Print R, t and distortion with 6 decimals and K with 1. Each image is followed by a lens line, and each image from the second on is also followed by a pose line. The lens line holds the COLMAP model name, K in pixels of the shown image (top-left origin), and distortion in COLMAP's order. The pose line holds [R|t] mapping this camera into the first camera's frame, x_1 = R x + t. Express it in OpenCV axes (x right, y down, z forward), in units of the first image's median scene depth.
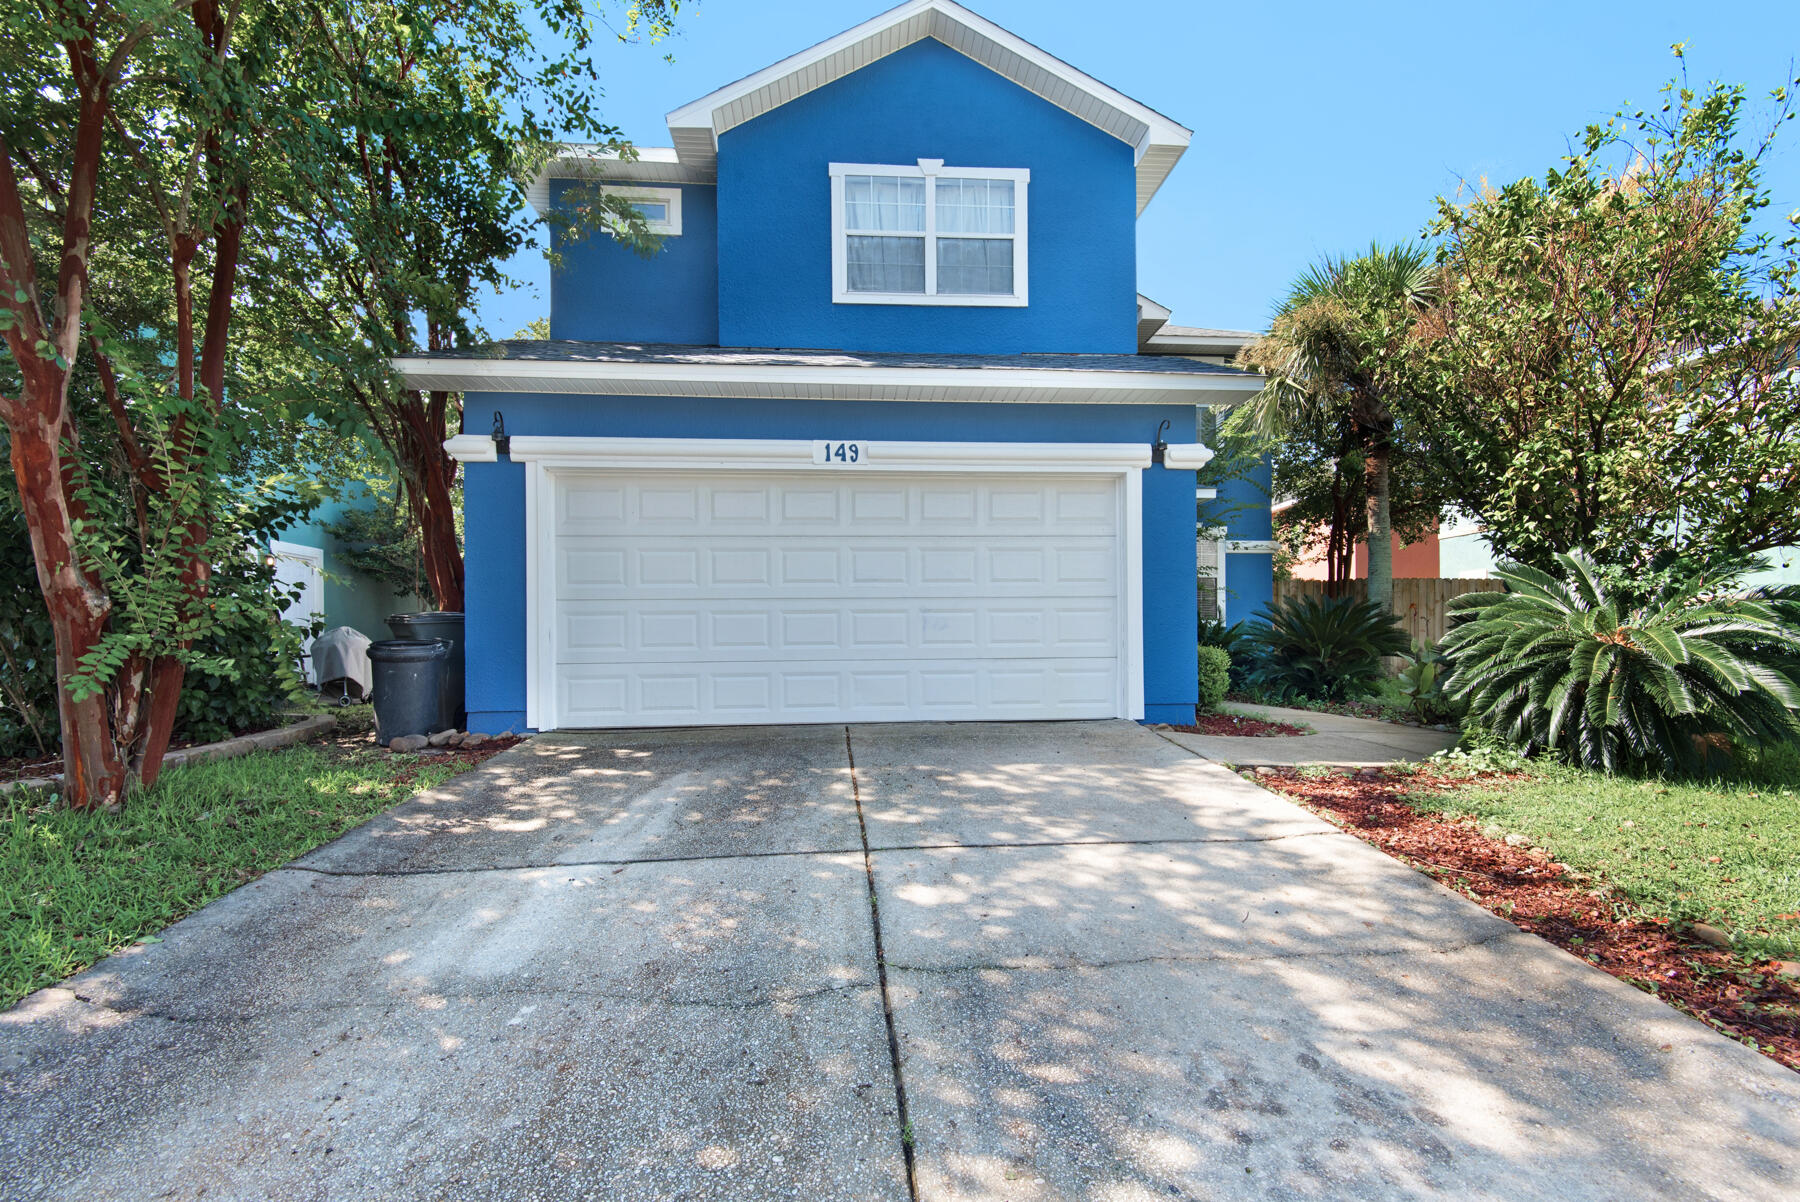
lens RADIAL K [[879.6, 0, 935.5], [0, 879.6, 613.2], [0, 0, 1]] dist [0.017259, -0.007632]
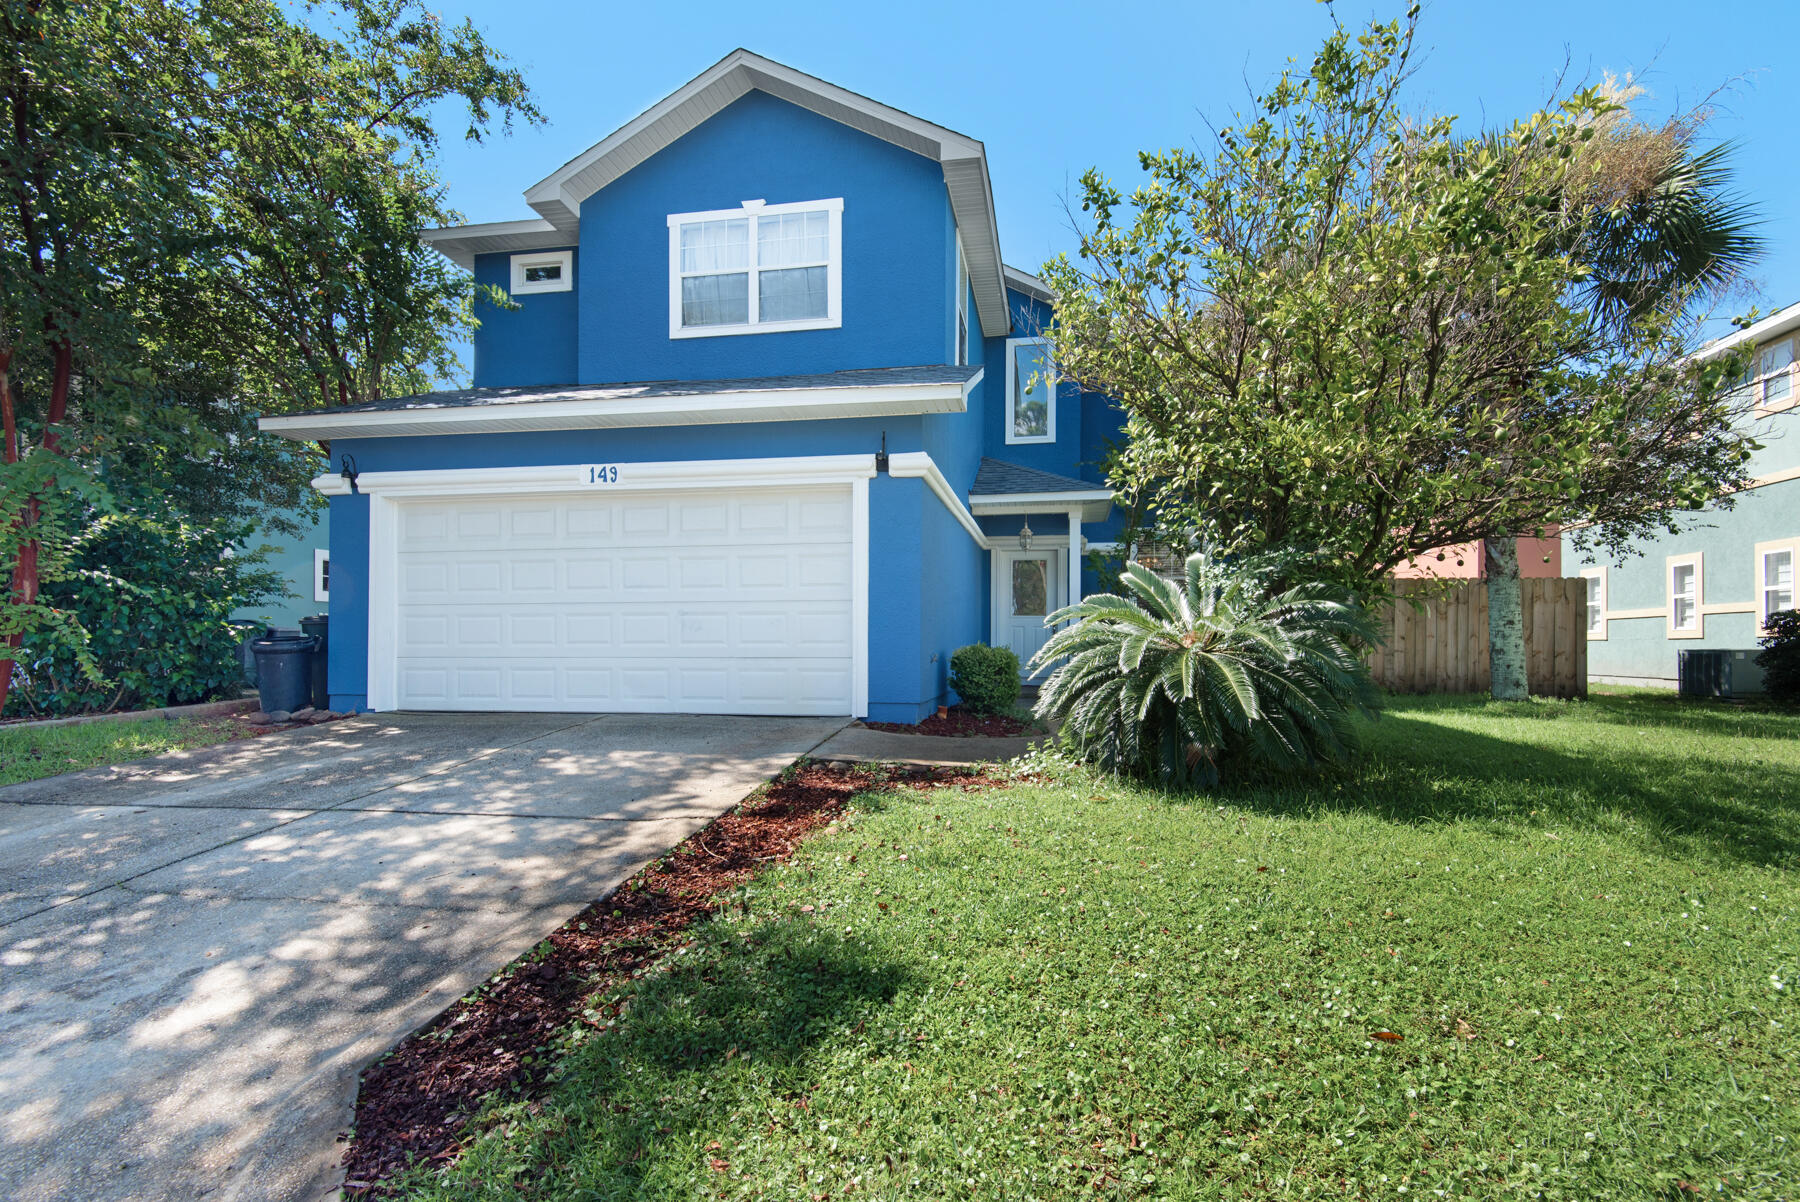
lens RADIAL K [[879.6, 0, 975.5], [0, 879.6, 607.9], [0, 0, 1]] dist [0.017259, -0.007632]
pose [[0.966014, -0.001976, -0.258482, 0.637608], [-0.000571, 0.999952, -0.009781, 0.000469], [0.258488, 0.009597, 0.965967, 0.023814]]
